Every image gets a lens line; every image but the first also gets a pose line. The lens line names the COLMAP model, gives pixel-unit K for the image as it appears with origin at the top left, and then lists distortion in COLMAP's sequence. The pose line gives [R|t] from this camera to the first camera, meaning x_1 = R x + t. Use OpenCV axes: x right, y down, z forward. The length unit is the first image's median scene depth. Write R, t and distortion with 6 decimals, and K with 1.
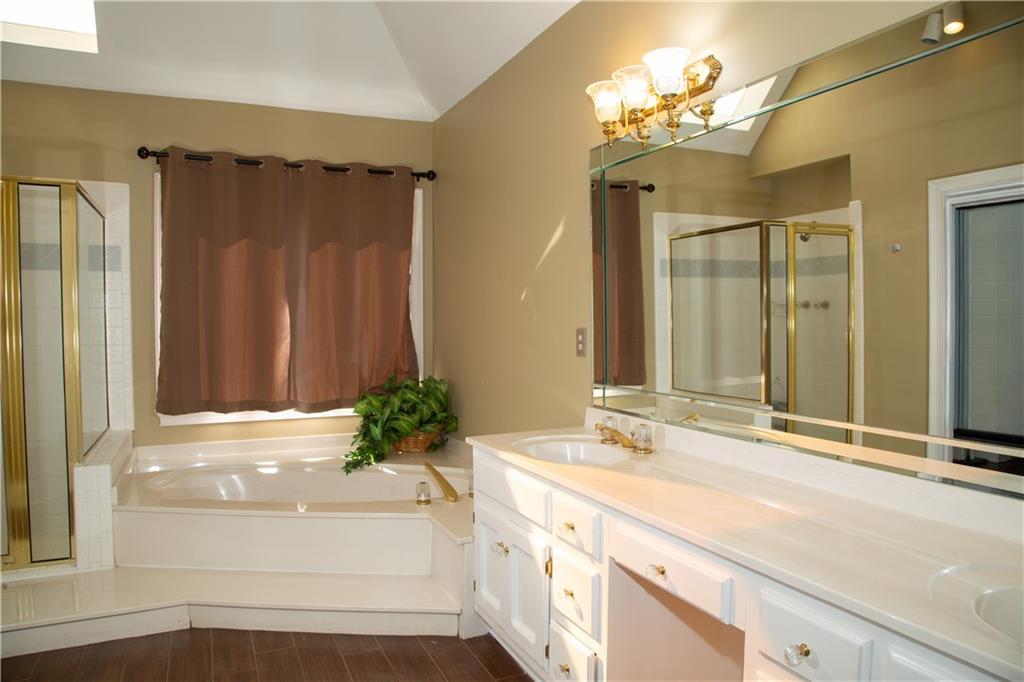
lens RADIAL K [[700.8, 0, 516.8], [0, 700.8, 340.1], [0, 0, 1]] dist [-0.108056, 0.043827]
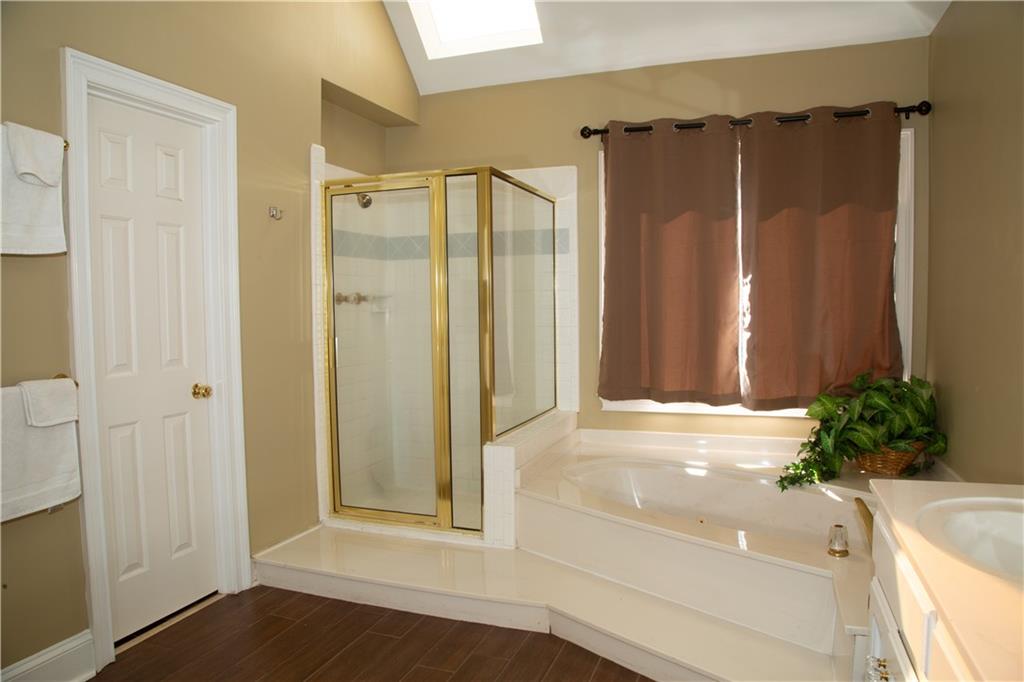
lens RADIAL K [[700.8, 0, 505.6], [0, 700.8, 340.1], [0, 0, 1]] dist [-0.108056, 0.043827]
pose [[0.706699, 0.032307, -0.706776, 0.086752], [-0.012365, 0.999368, 0.033318, -0.006428], [0.707406, -0.014806, 0.706652, 0.191961]]
